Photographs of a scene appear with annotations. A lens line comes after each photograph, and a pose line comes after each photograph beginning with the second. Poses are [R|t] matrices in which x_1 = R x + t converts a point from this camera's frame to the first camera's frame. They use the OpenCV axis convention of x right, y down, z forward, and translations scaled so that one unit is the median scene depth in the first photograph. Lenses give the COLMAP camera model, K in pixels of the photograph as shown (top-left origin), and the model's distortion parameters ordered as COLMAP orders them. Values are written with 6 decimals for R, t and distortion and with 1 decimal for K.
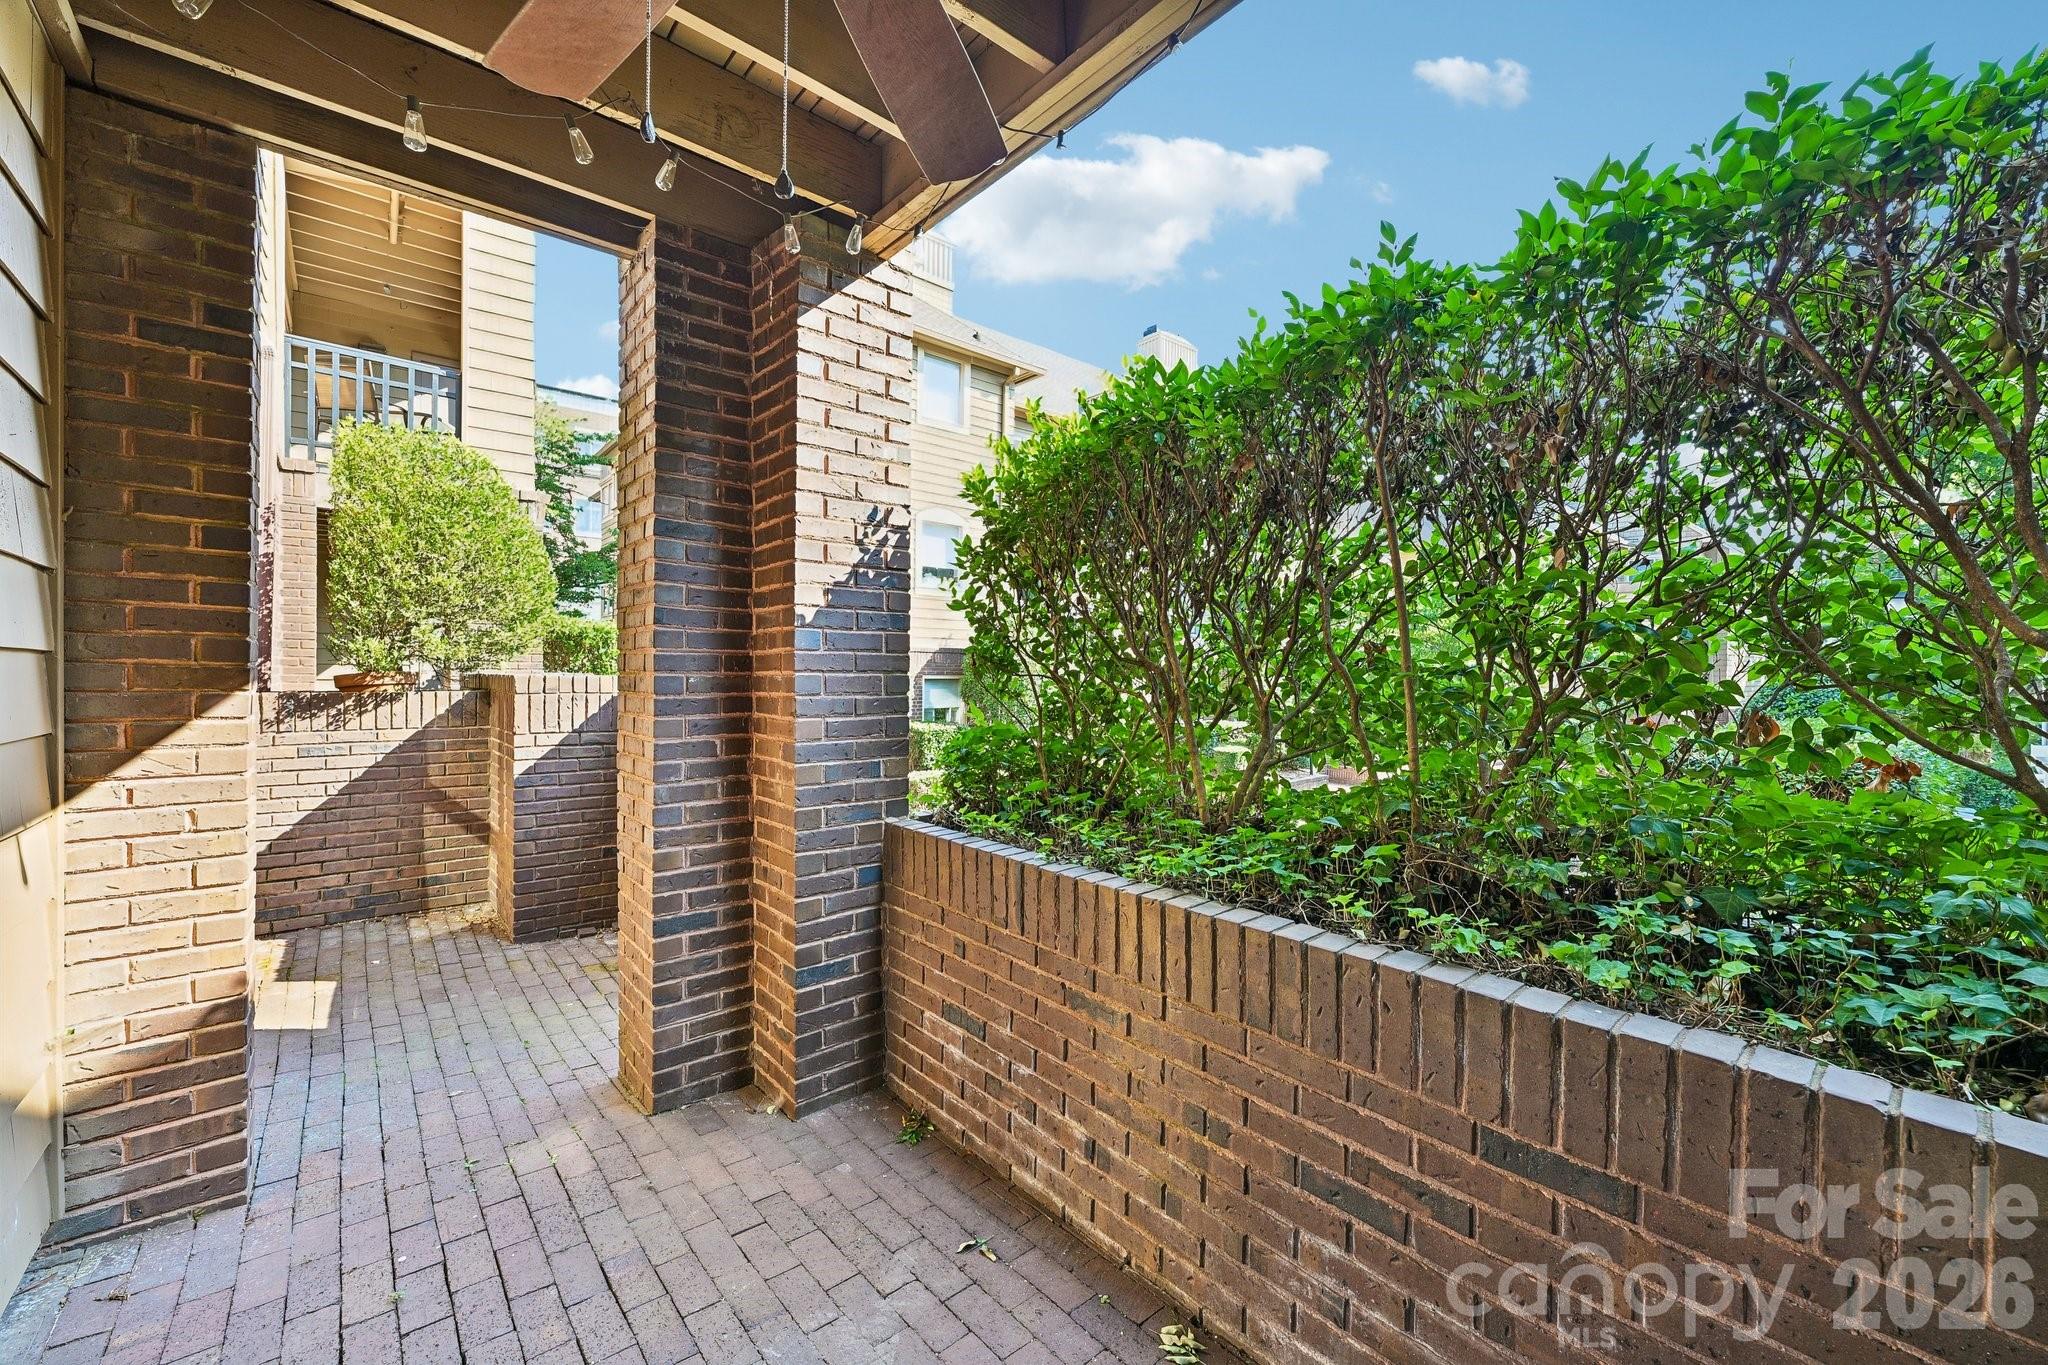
lens RADIAL K [[817.7, 0, 996.6], [0, 817.7, 664.2], [0, 0, 1]] dist [-0.001810, 0.000538]
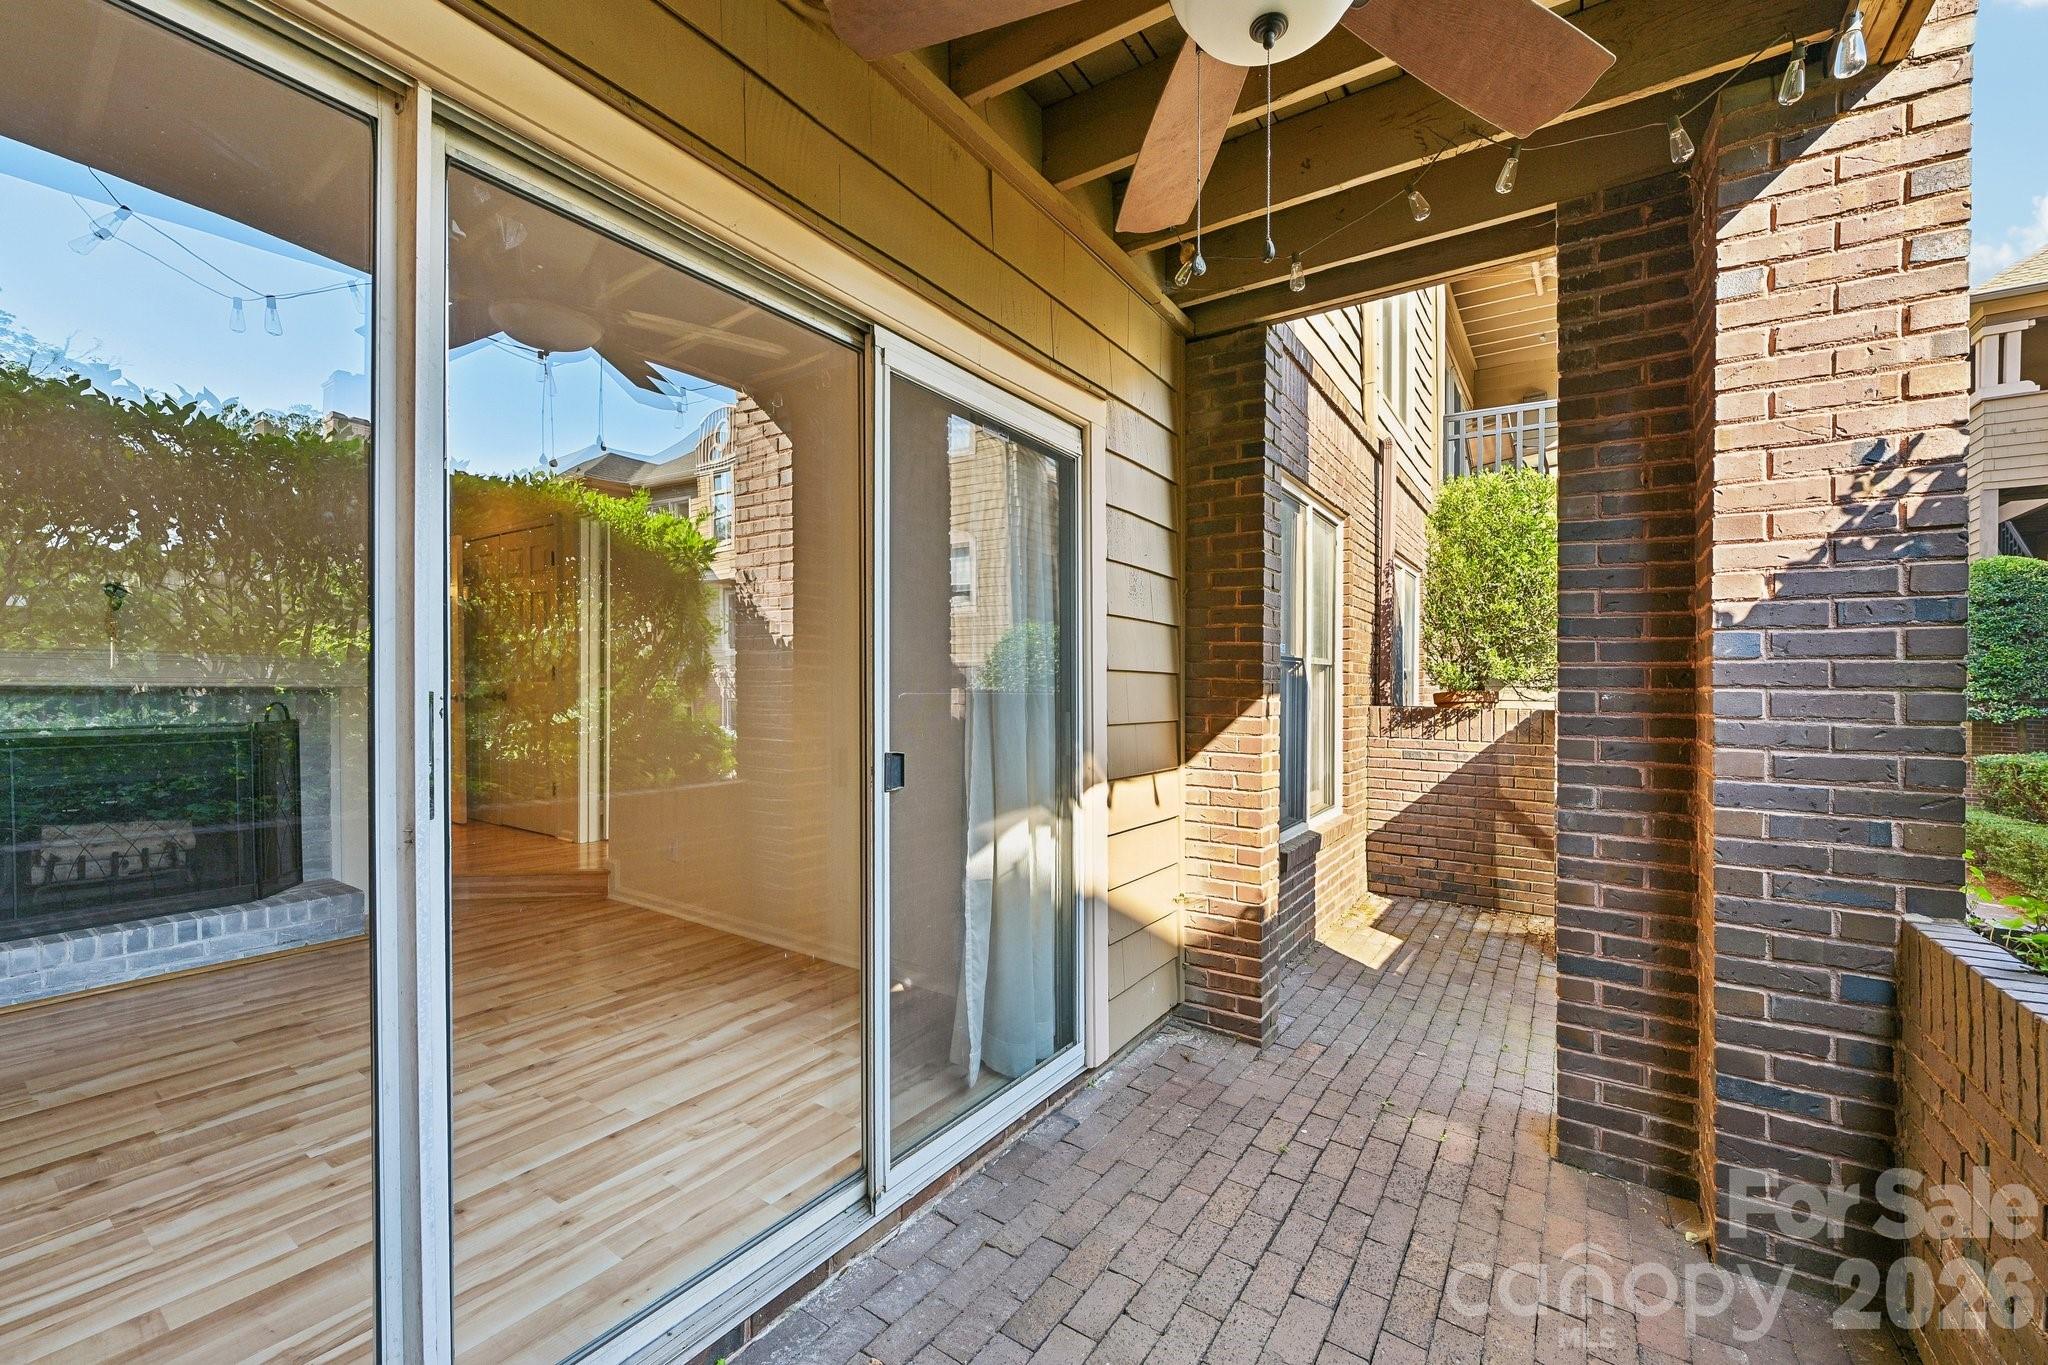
lens RADIAL K [[817.7, 0, 1025.5], [0, 817.7, 684.1], [0, 0, 1]] dist [-0.001810, 0.000538]
pose [[0.272169, -0.003769, -0.962242, 0.306258], [-0.003172, 0.999983, -0.004814, 0.011469], [0.962244, 0.004362, 0.272153, 0.151229]]
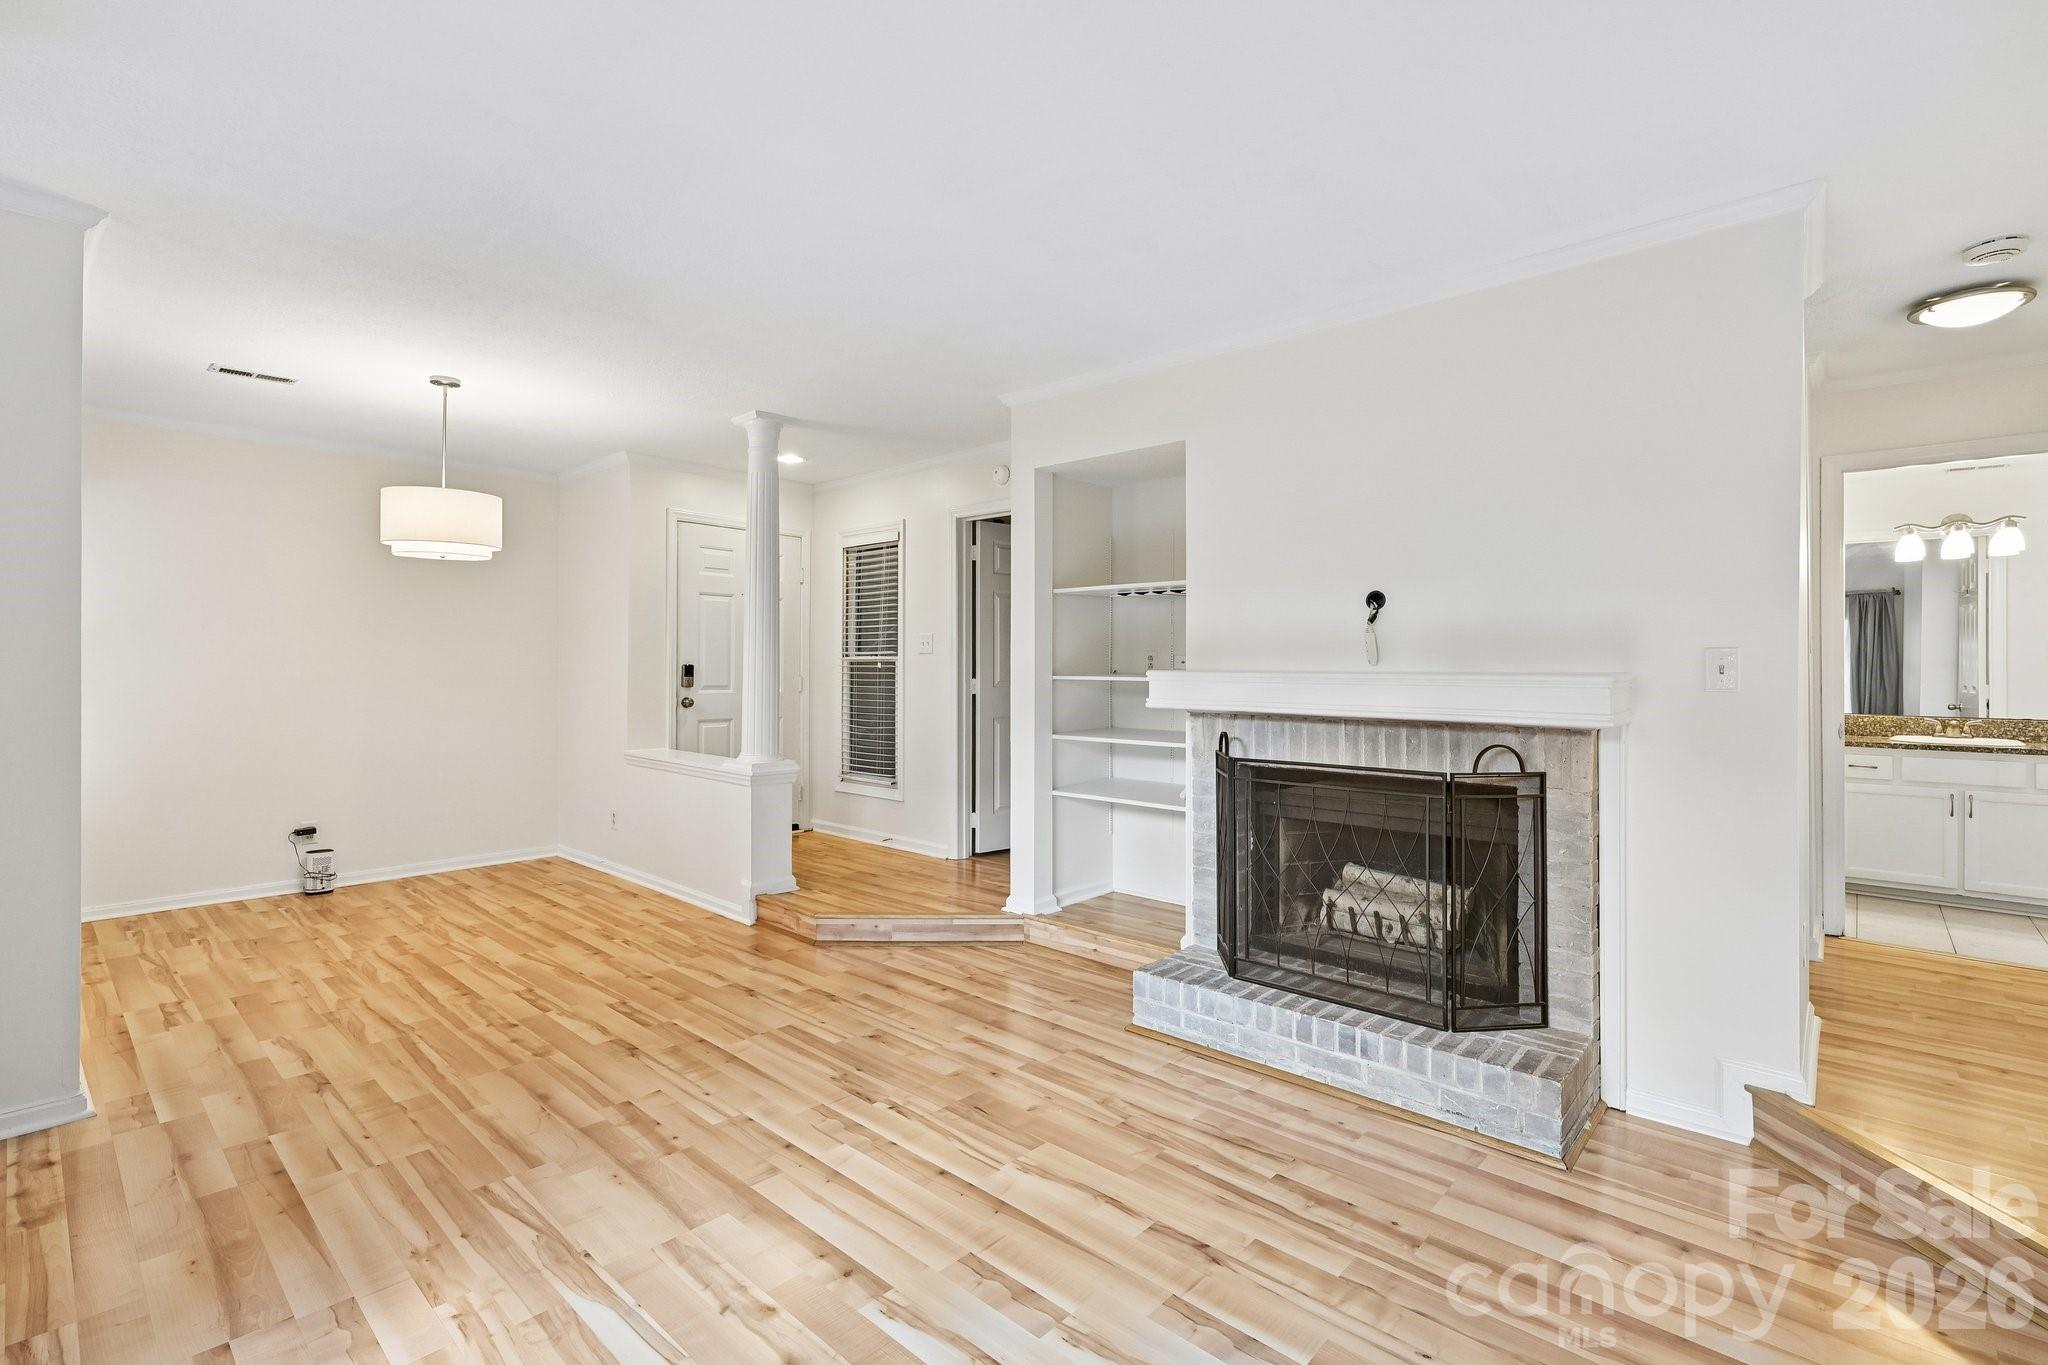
lens RADIAL K [[925.4, 0, 1011.6], [0, 925.4, 666.2], [0, 0, 1]] dist [-0.003778, 0.000052]
pose [[-0.990601, -0.016453, -0.135790, -0.698787], [-0.014579, 0.999784, -0.014782, -0.028304], [0.136004, -0.012664, -0.990627, 0.283458]]
